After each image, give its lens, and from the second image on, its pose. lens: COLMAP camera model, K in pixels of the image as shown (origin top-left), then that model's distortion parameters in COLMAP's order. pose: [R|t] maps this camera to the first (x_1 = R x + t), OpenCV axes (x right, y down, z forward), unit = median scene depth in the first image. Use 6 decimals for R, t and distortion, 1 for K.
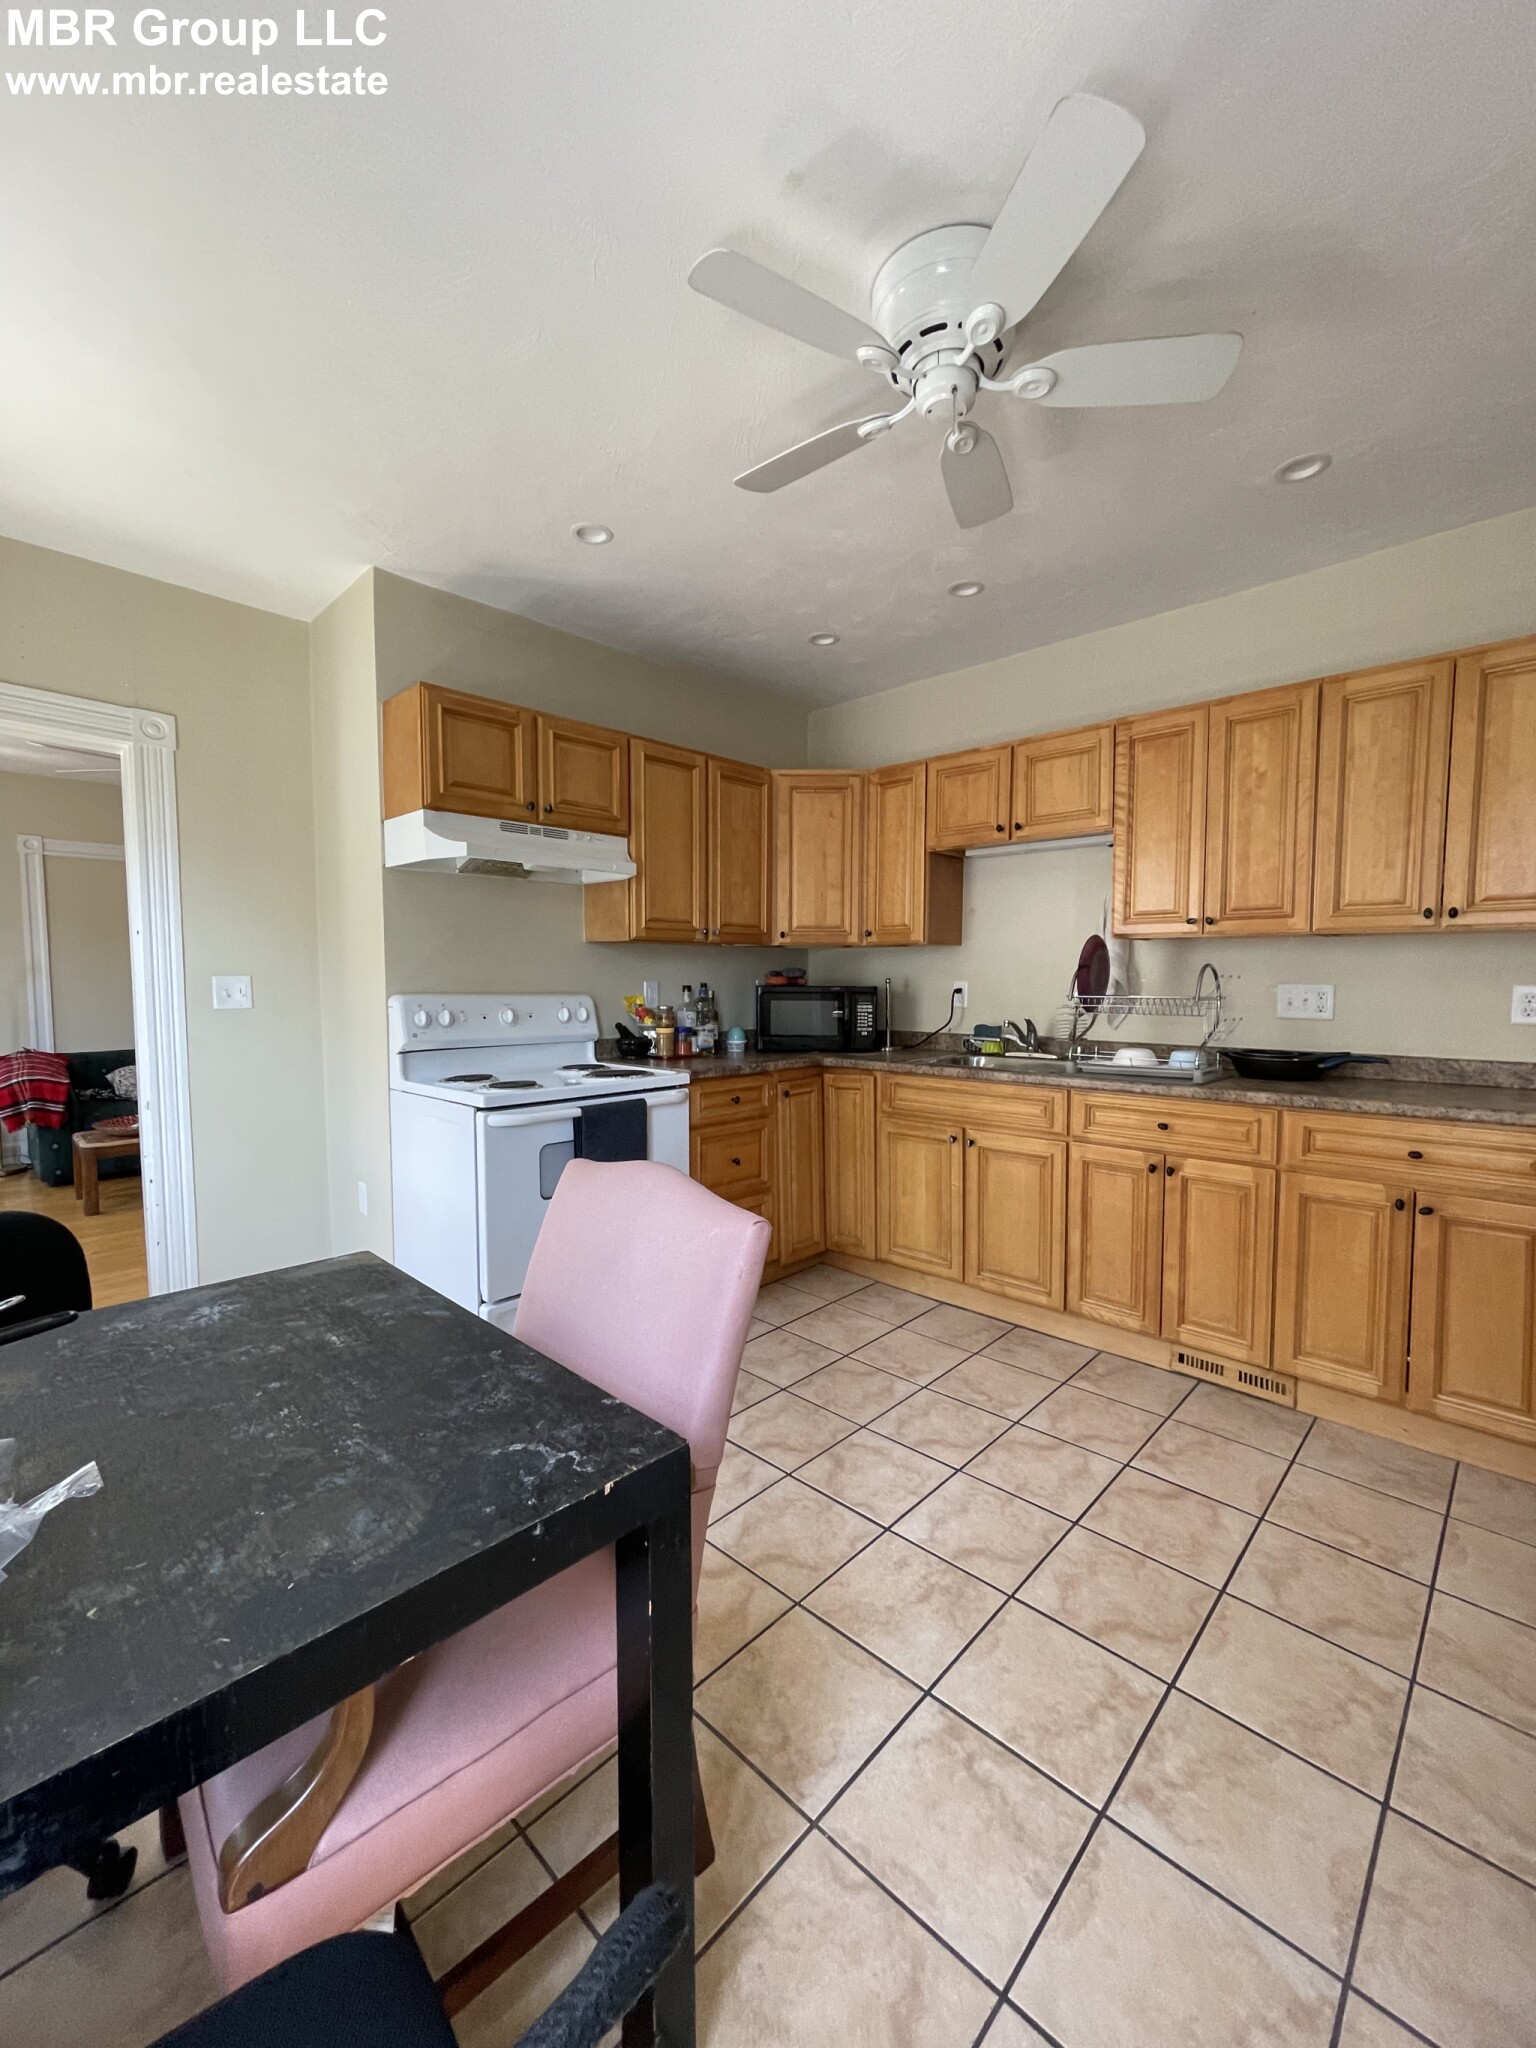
lens RADIAL K [[824.9, 0, 771.9], [0, 824.9, 1022.3], [0, 0, 1]] dist [-0.007206, 0.000460]
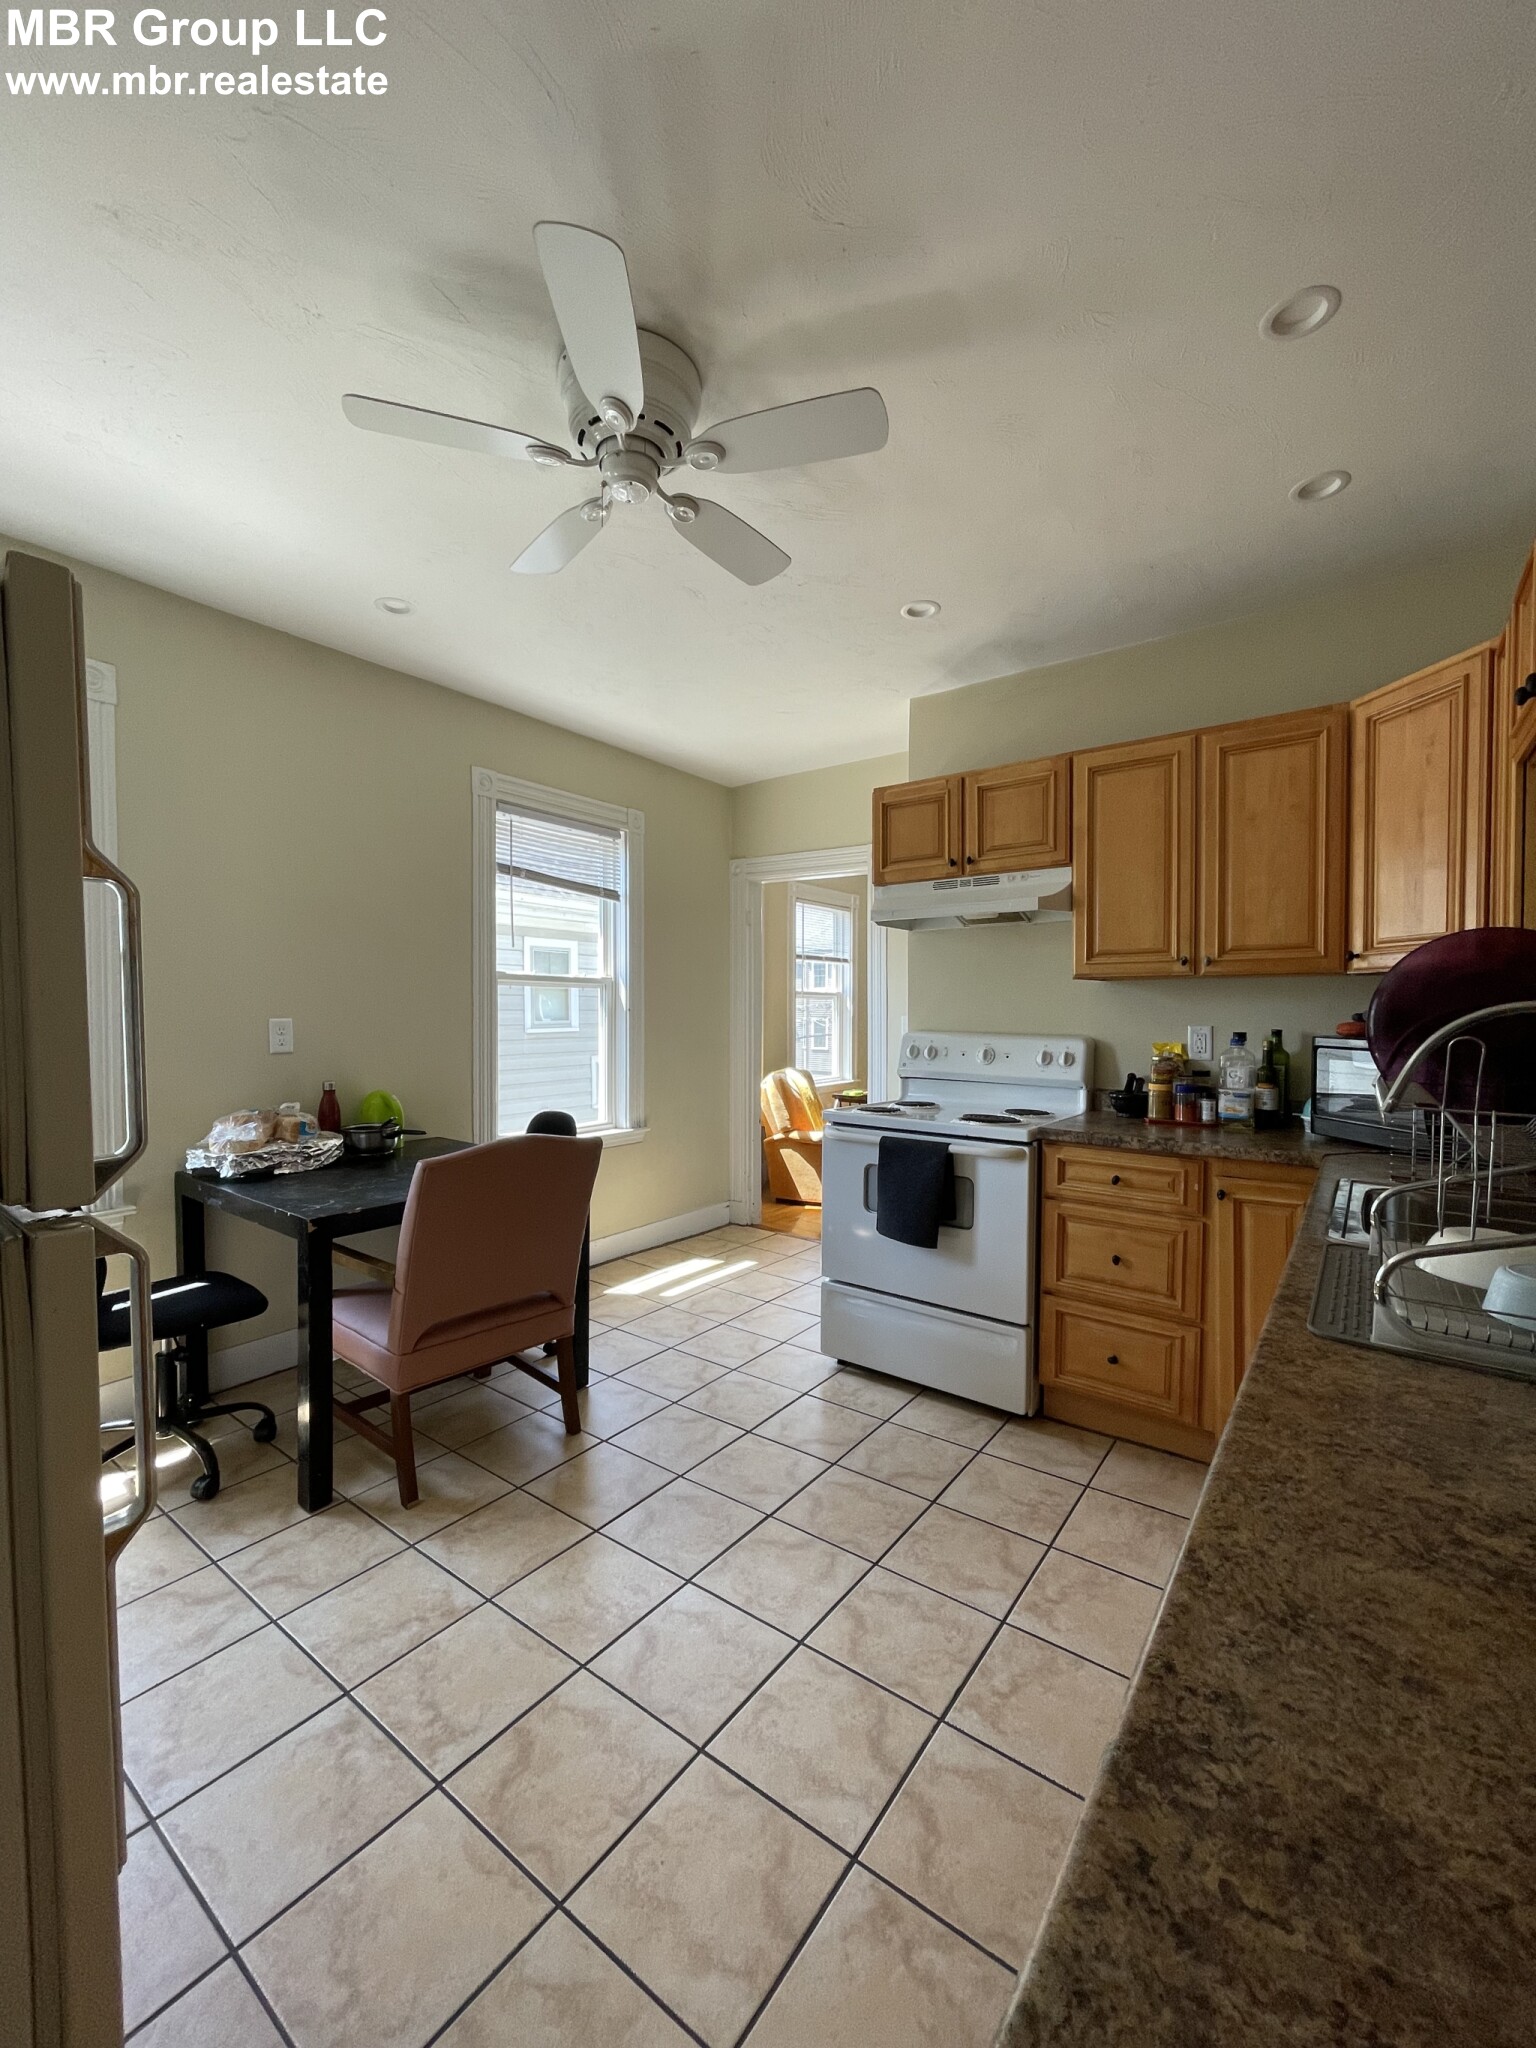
lens RADIAL K [[817.6, 0, 768.0], [0, 817.6, 1024.0], [0, 0, 1]] dist [-0.008023, 0.000220]
pose [[0.122320, 0.016235, -0.992358, 0.952044], [-0.055739, 0.998401, 0.009463, -0.057379], [0.990924, 0.054156, 0.123029, 0.802532]]
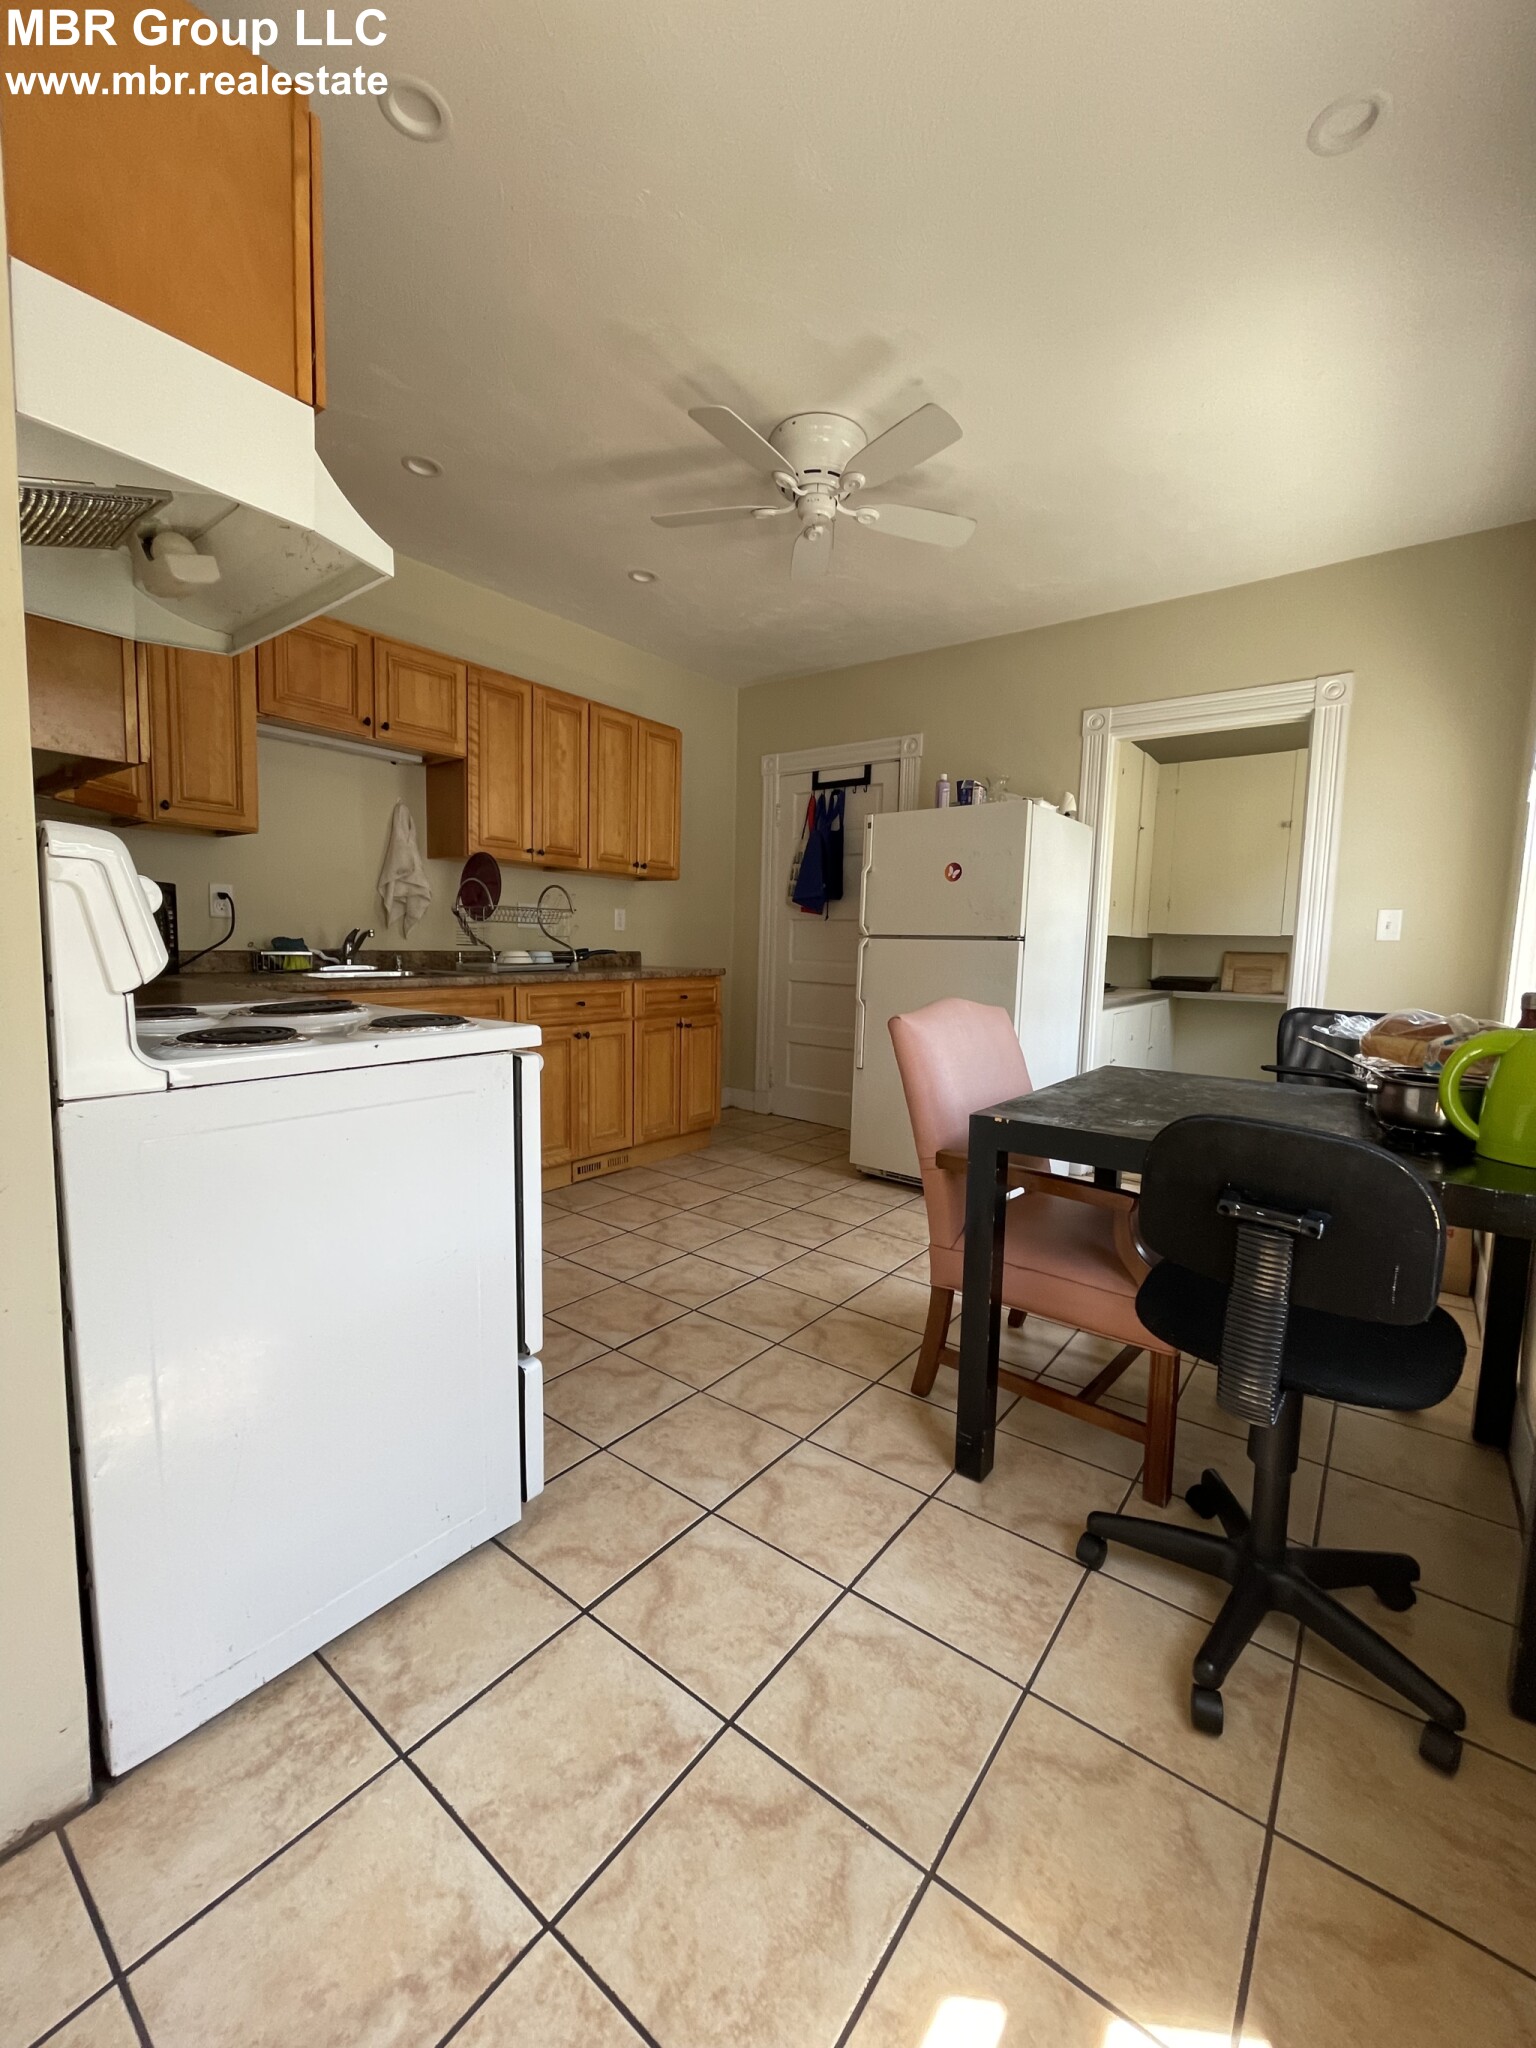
lens RADIAL K [[825.1, 0, 772.6], [0, 825.1, 1023.2], [0, 0, 1]] dist [-0.011404, 0.002599]
pose [[-0.106648, -0.101257, 0.989127, -1.042251], [0.032682, 0.993906, 0.105270, 0.029336], [-0.993760, 0.043554, -0.102689, 0.945235]]
